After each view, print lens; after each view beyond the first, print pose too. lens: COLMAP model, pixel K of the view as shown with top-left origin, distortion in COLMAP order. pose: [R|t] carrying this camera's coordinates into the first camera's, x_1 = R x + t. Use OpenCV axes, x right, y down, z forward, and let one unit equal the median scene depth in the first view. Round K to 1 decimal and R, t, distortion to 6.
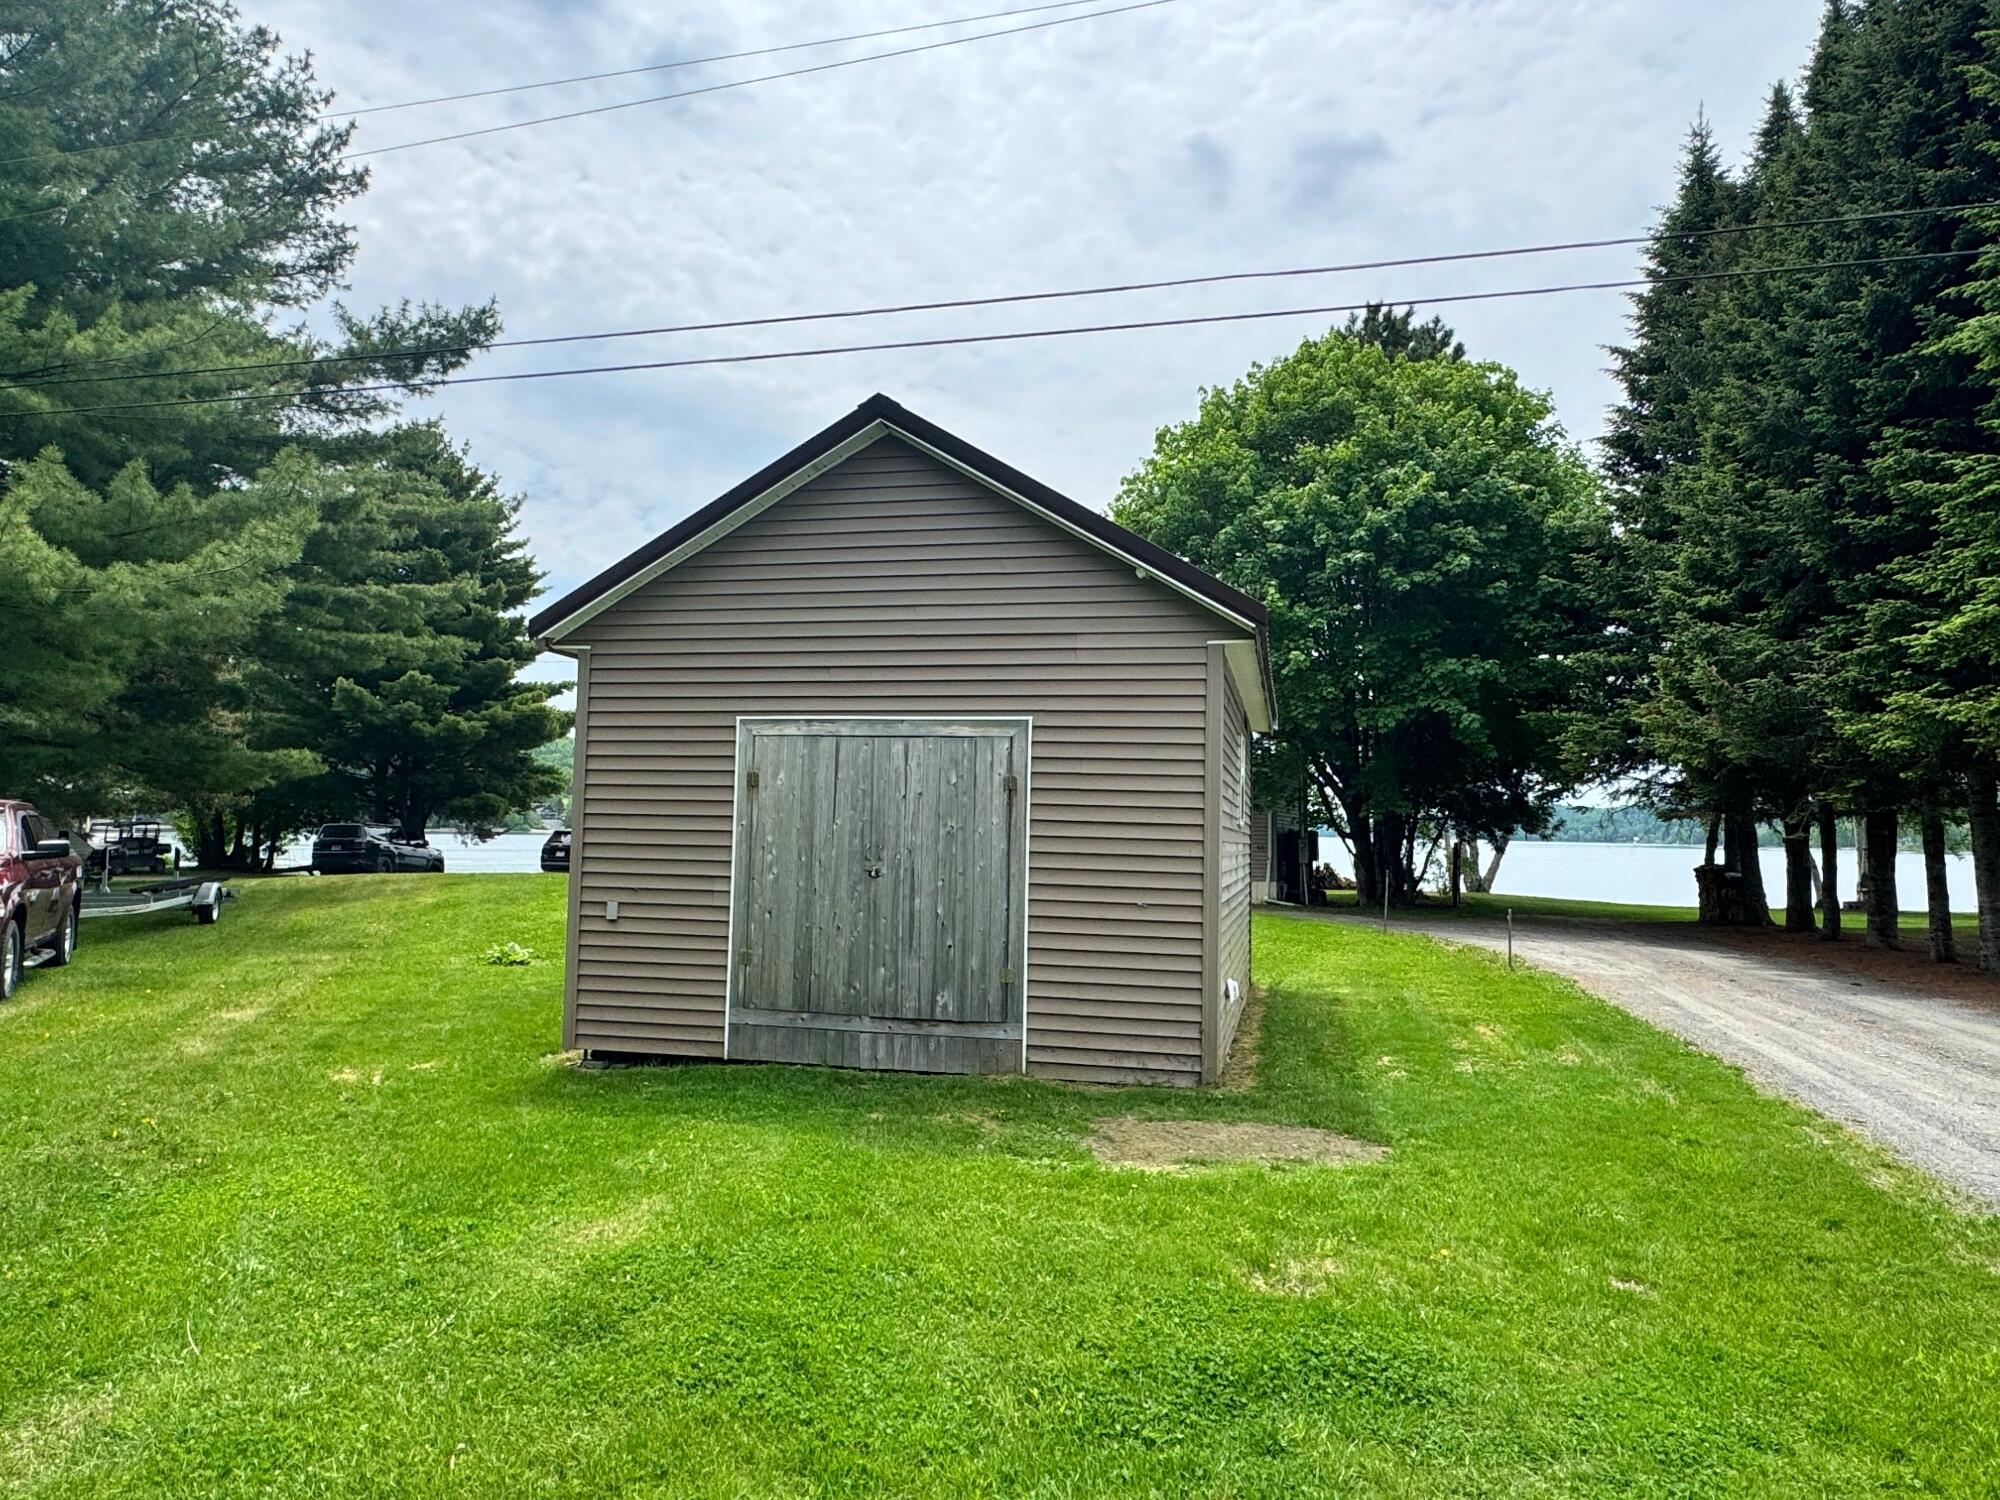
lens RADIAL K [[1262.8, 0, 1000.0], [0, 1262.8, 750.0], [0, 0, 1]] dist [-0.001751, -0.001011]
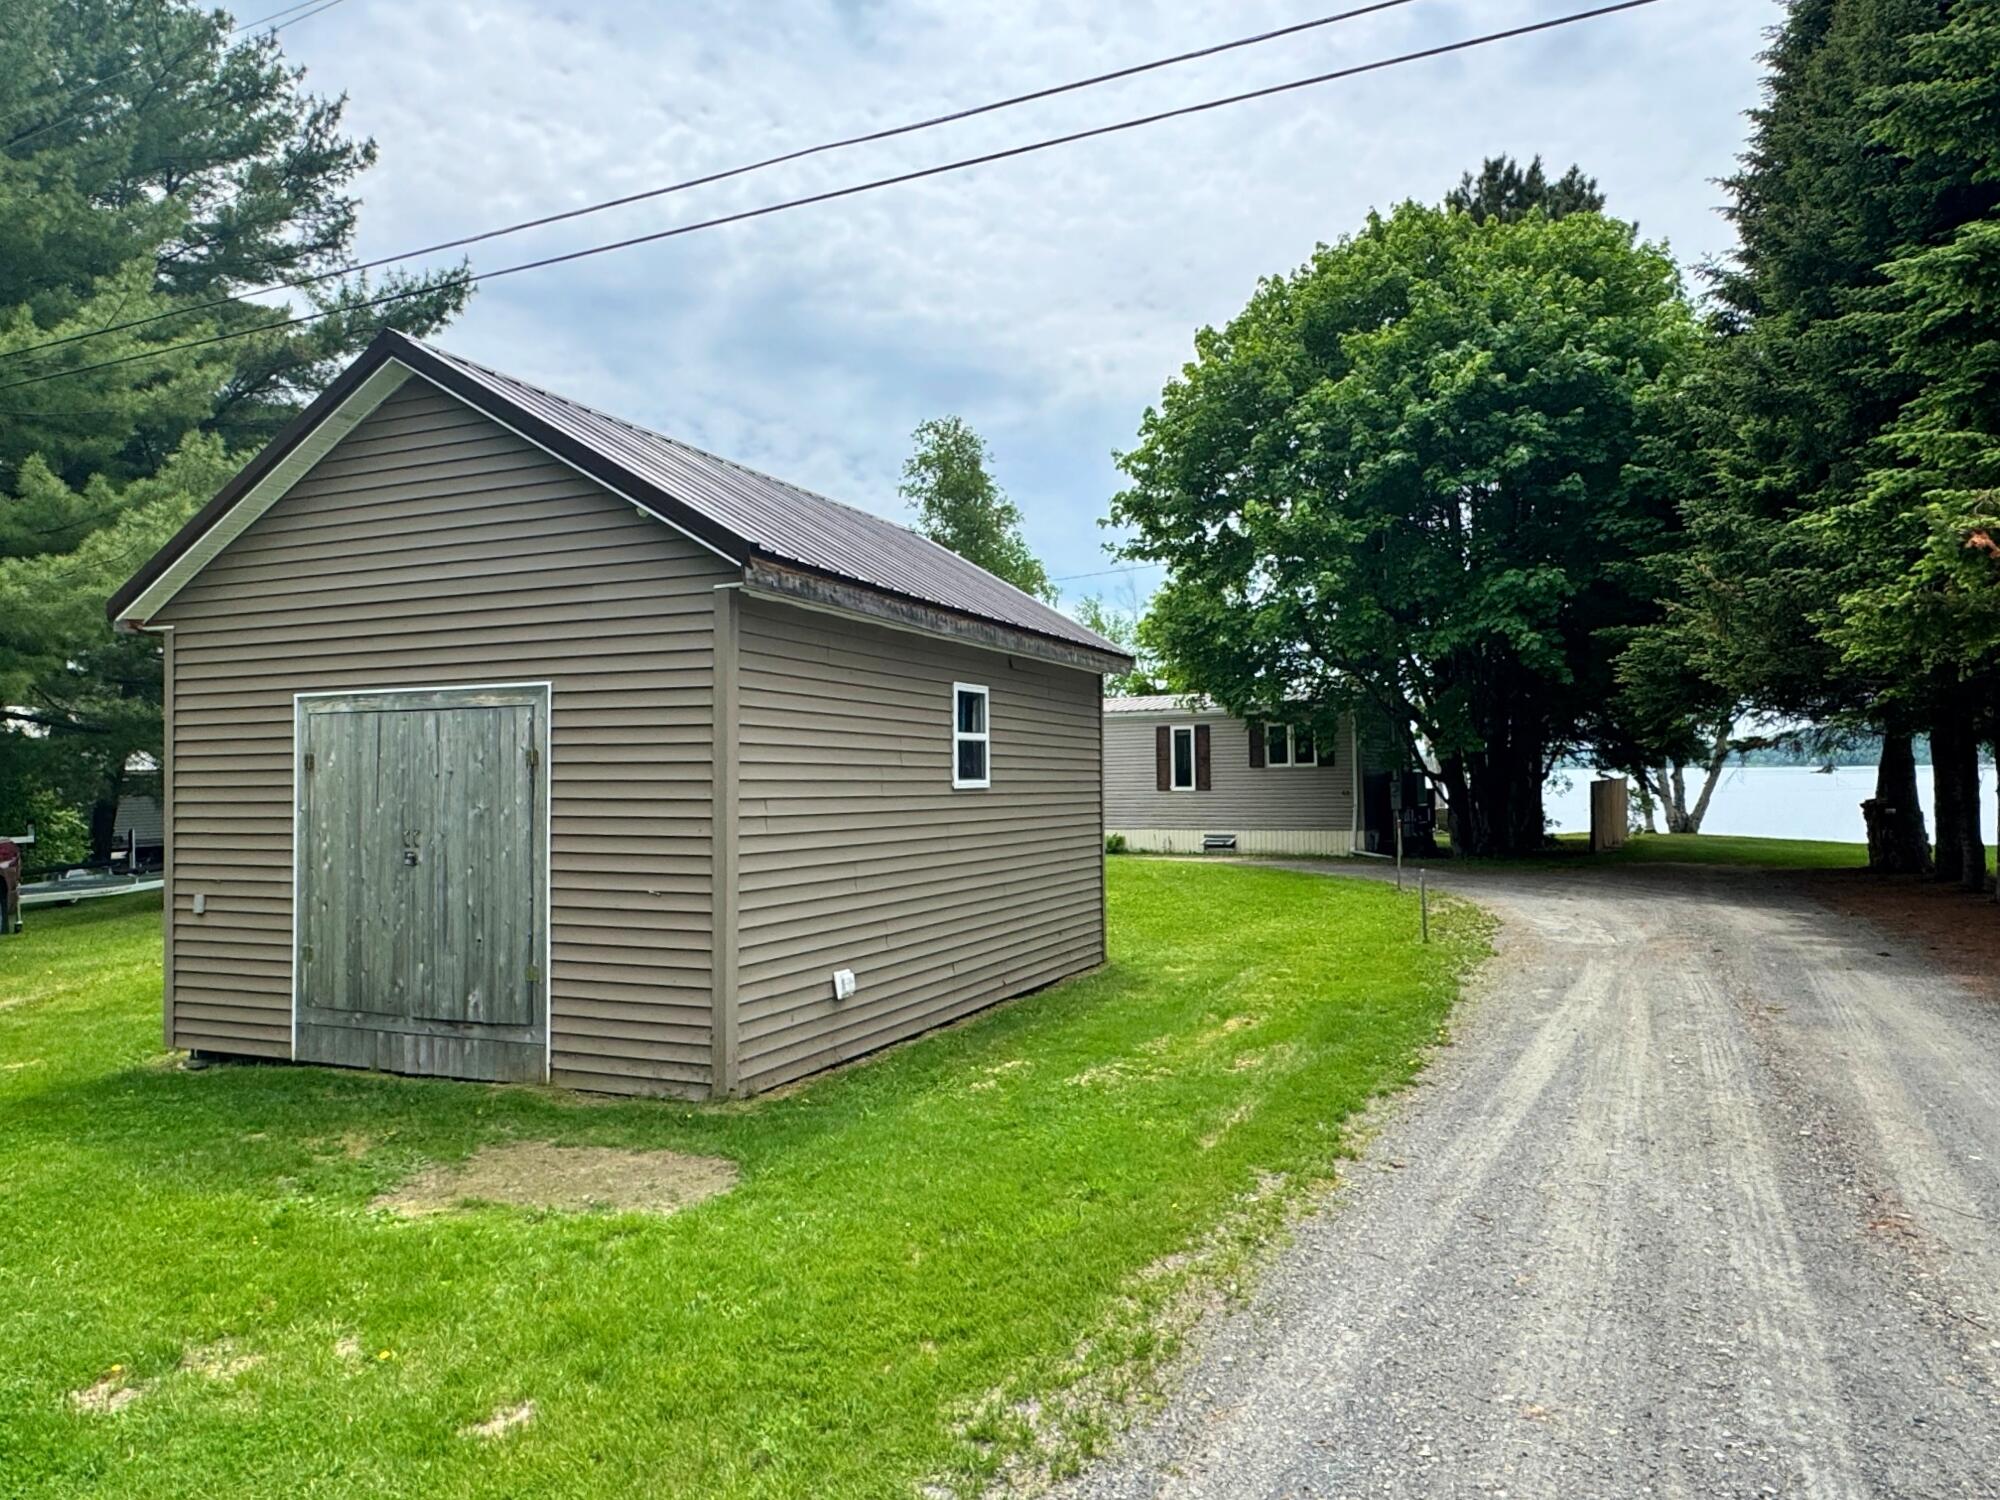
lens RADIAL K [[1319.8, 0, 1000.0], [0, 1319.8, 750.0], [0, 0, 1]] dist [-0.001788, 0.000118]
pose [[0.982757, -0.035315, -0.181496, 0.174554], [0.043169, 0.998286, 0.039505, -0.000532], [0.179790, -0.046659, 0.982598, 0.051465]]
